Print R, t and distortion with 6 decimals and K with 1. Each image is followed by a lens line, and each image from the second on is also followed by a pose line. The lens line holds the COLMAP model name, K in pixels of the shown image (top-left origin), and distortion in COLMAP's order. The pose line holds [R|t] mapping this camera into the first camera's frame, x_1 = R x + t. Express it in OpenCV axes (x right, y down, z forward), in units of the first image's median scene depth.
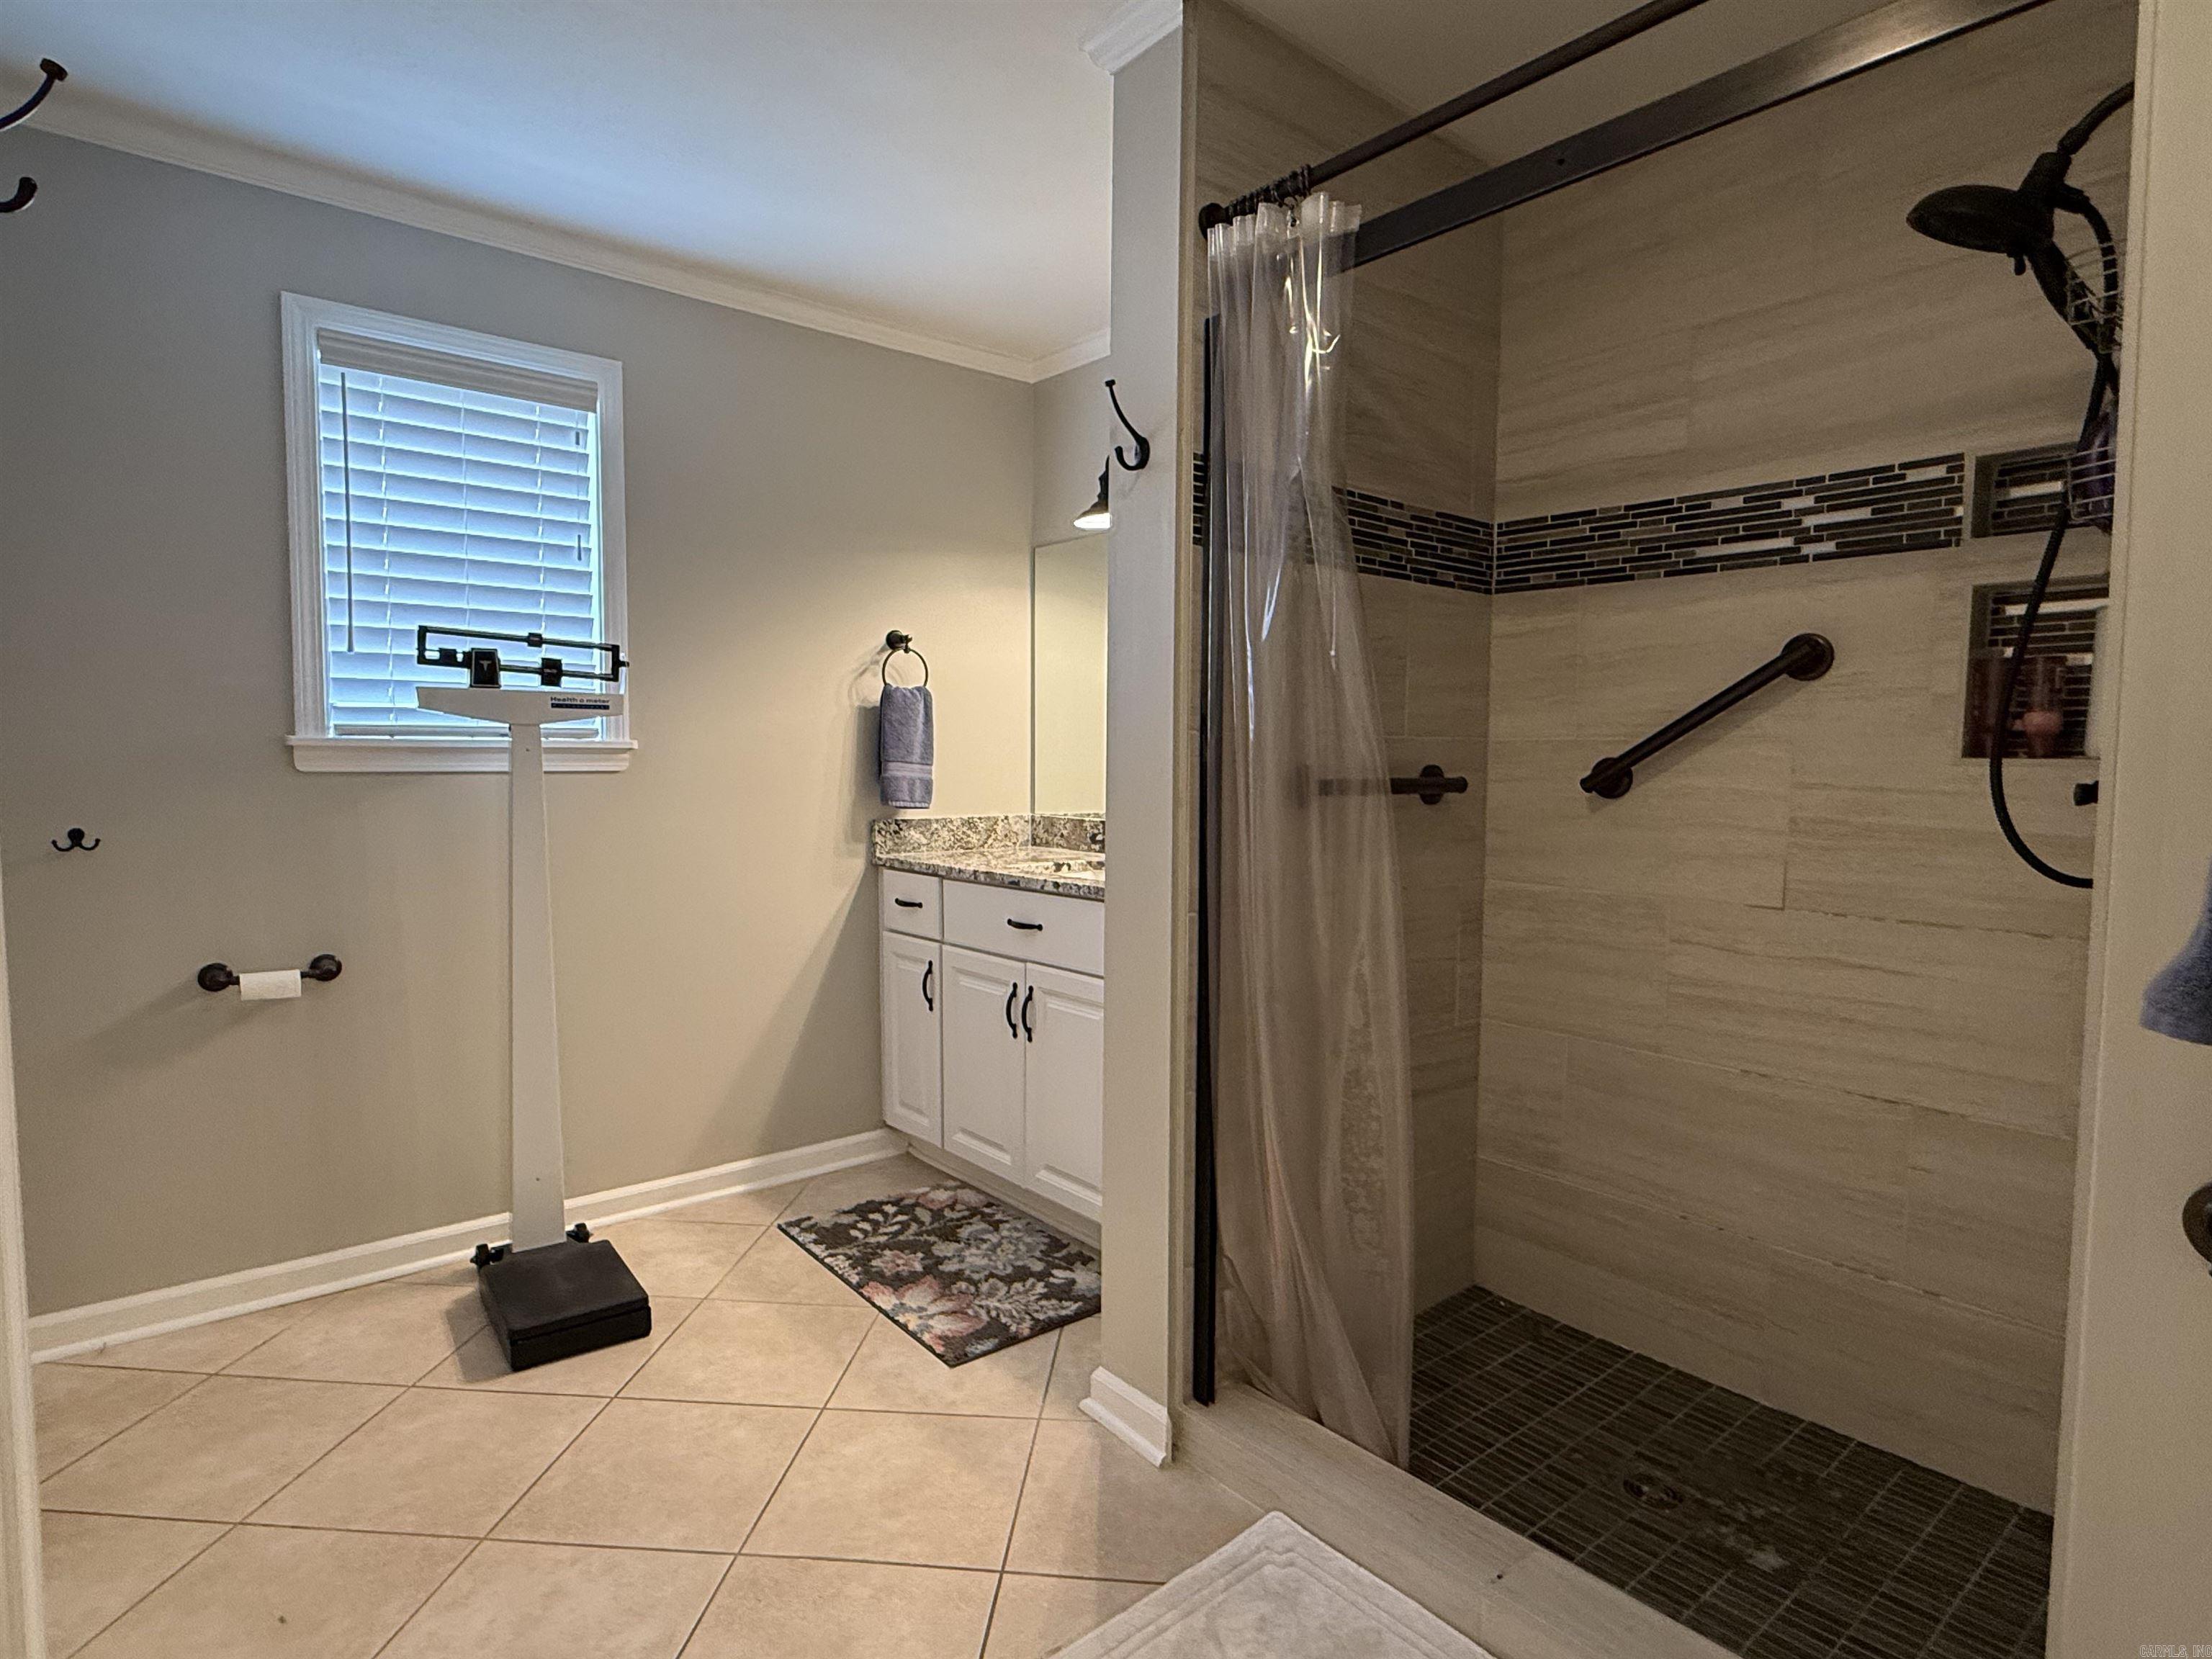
lens RADIAL K [[1177.7, 0, 1103.2], [0, 1177.7, 824.4], [0, 0, 1]] dist [0.001740, -0.000357]
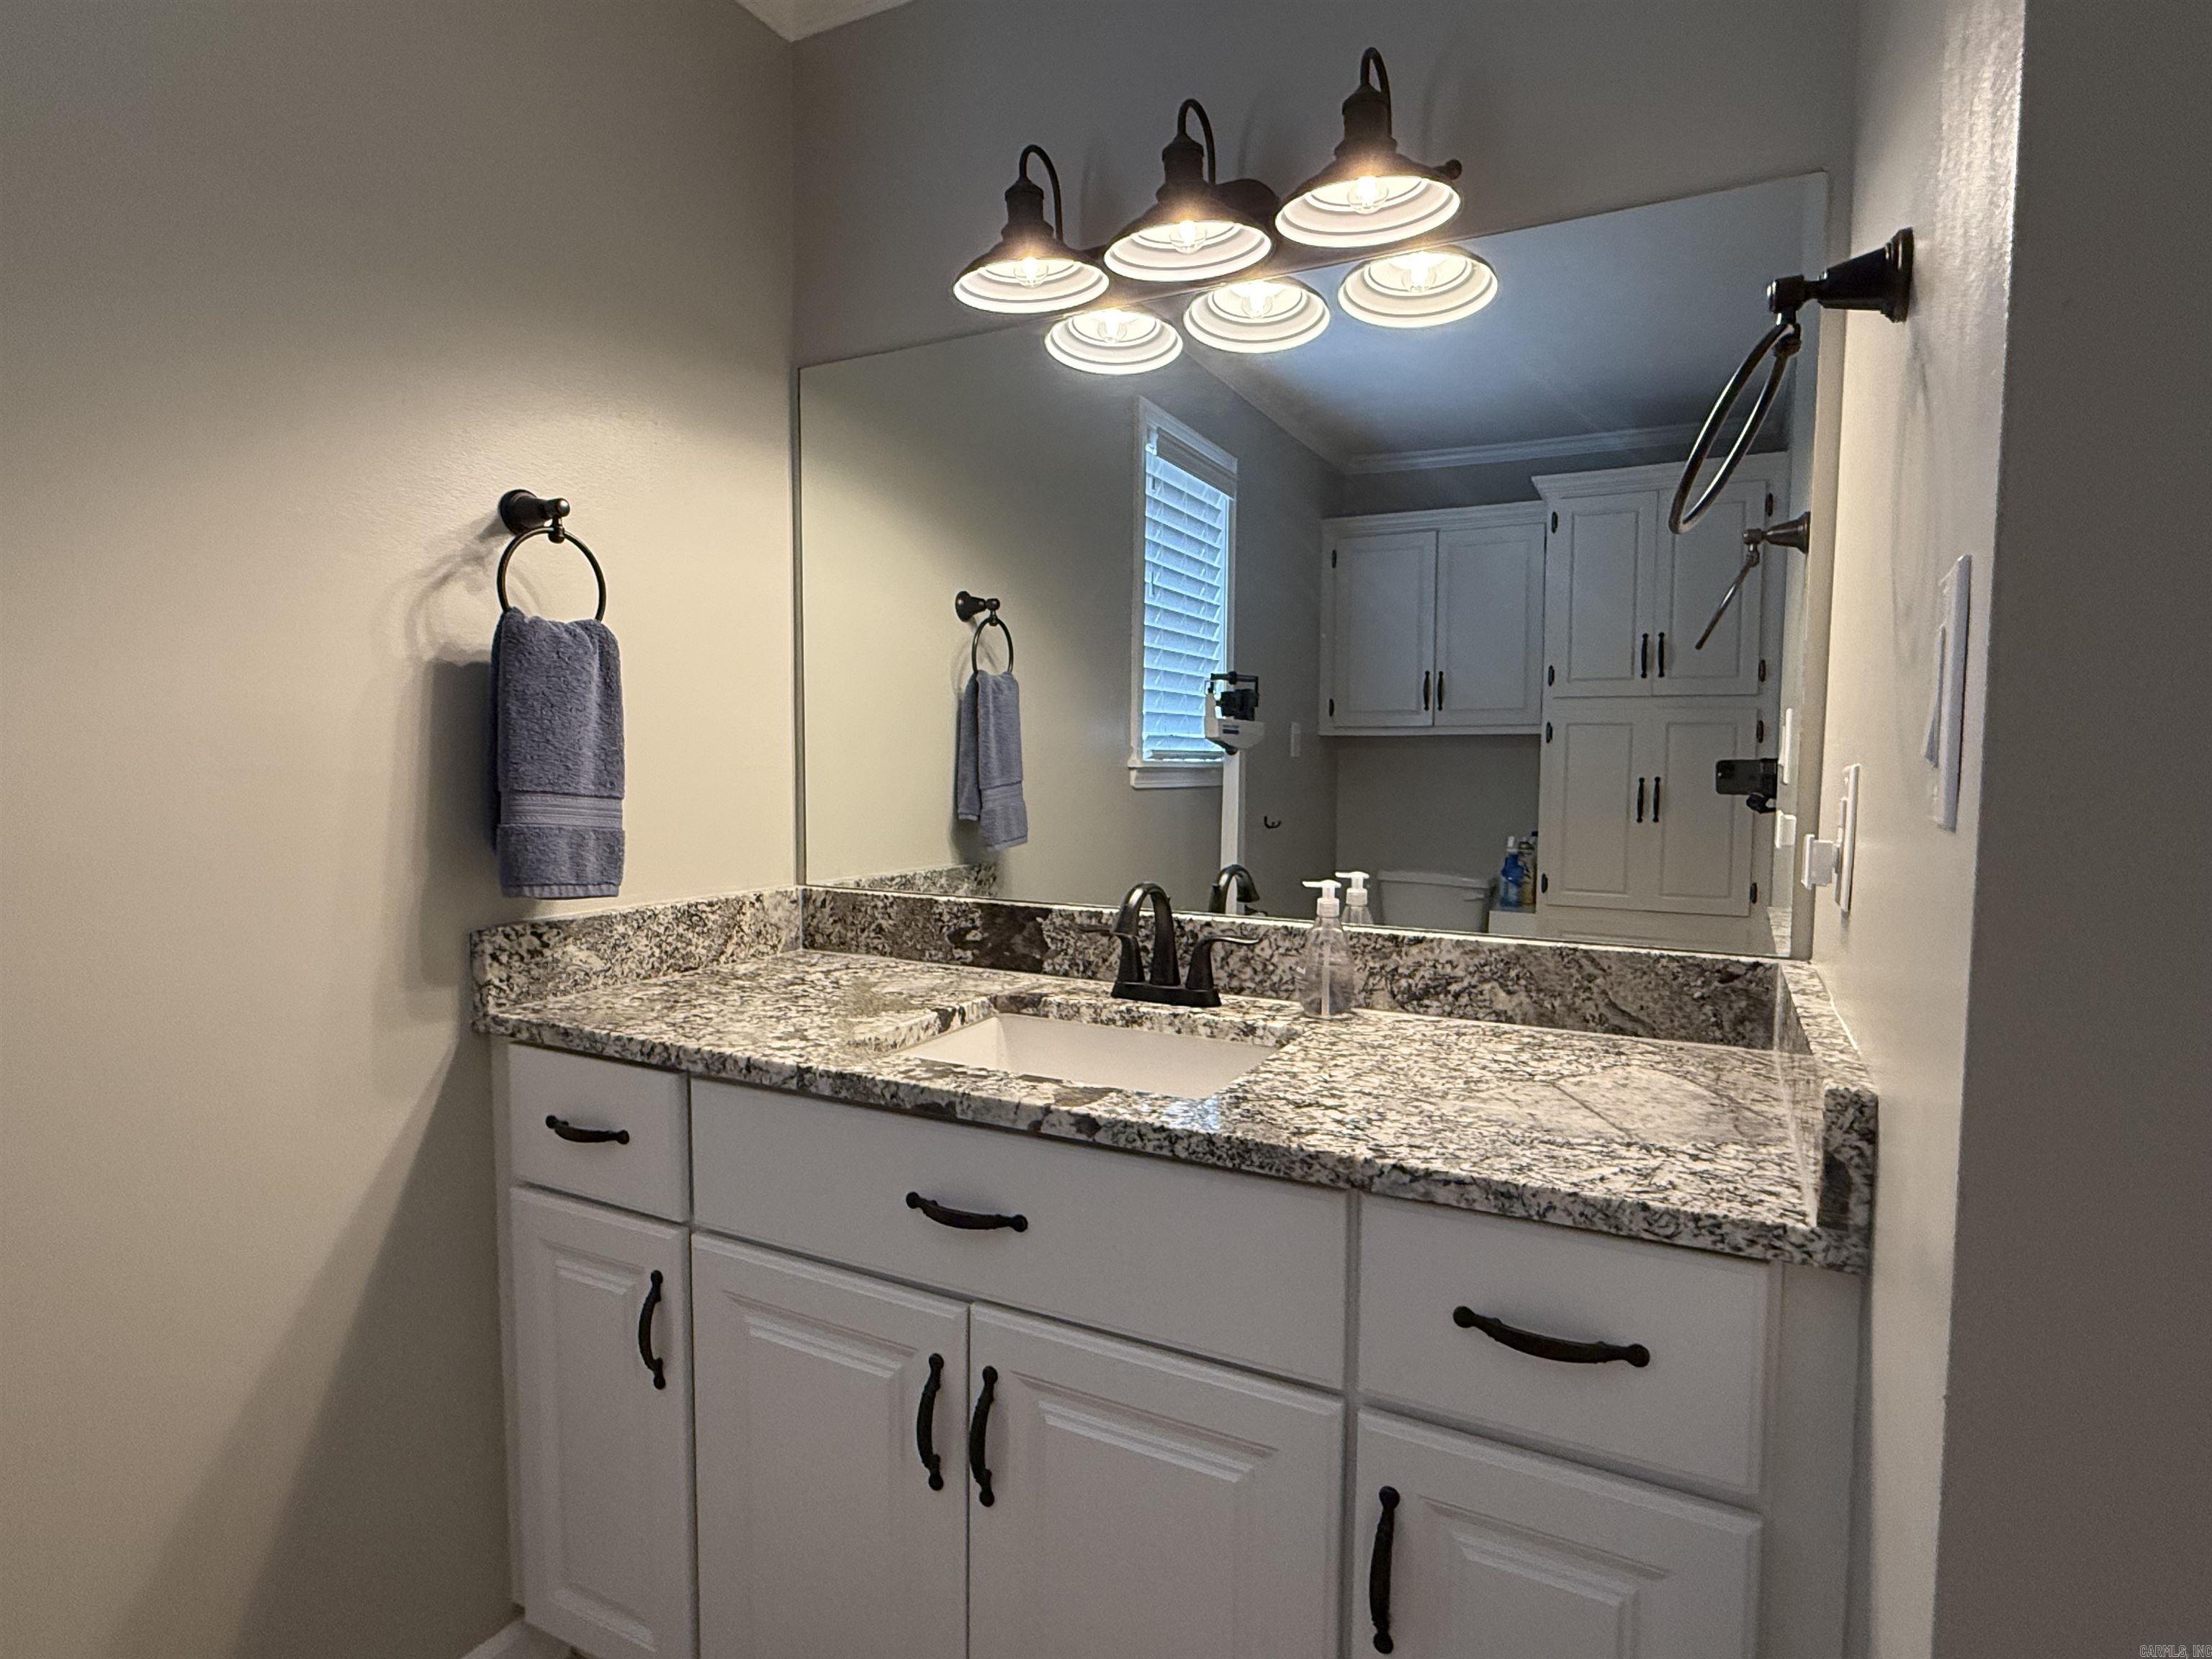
lens RADIAL K [[1177.7, 0, 1121.8], [0, 1177.7, 834.7], [0, 0, 1]] dist [0.001740, -0.000357]
pose [[0.924837, -0.020161, 0.379830, -0.141695], [0.017859, 0.999795, 0.009584, -0.038012], [-0.379945, -0.002080, 0.925007, 0.521069]]
